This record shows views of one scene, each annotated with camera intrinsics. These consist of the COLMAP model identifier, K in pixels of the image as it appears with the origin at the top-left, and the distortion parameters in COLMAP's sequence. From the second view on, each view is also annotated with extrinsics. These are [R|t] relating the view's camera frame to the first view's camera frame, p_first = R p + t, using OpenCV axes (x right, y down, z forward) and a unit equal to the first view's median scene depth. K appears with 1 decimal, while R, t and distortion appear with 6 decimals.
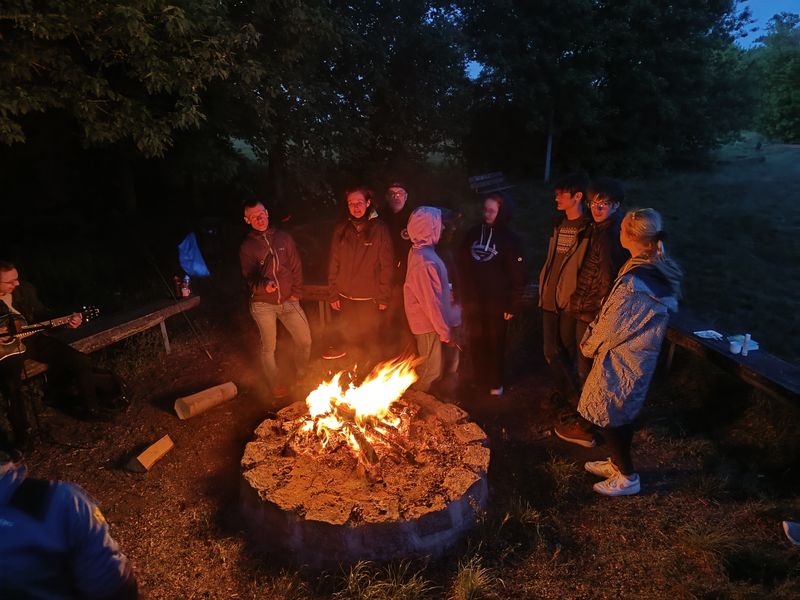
lens RADIAL K [[555.1, 0, 400.0], [0, 555.1, 300.0], [0, 0, 1]] dist [0.039129, -0.029058]
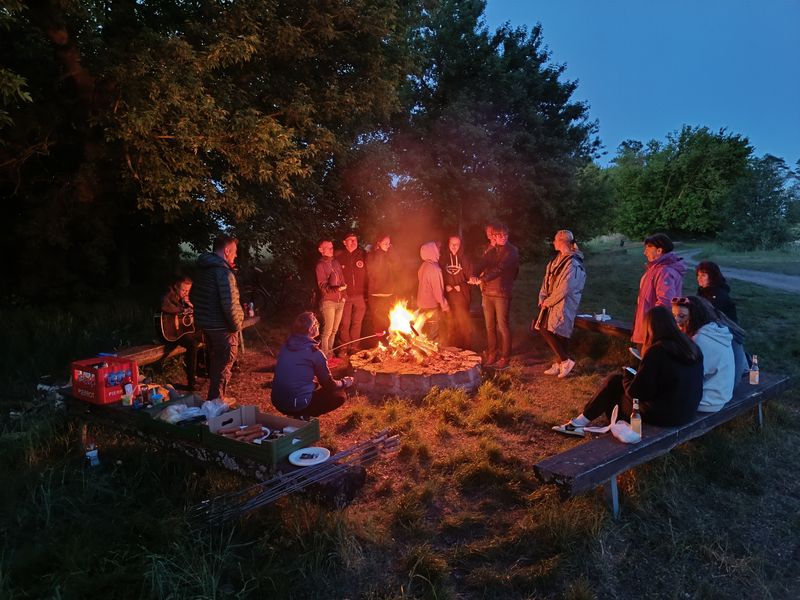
lens RADIAL K [[560.6, 0, 400.0], [0, 560.6, 300.0], [0, 0, 1]] dist [0.063390, -0.059570]
pose [[0.985474, -0.026259, 0.167785, -0.296620], [0.056836, 0.981998, -0.180139, 0.286180], [-0.160034, 0.187059, 0.969226, -0.595805]]
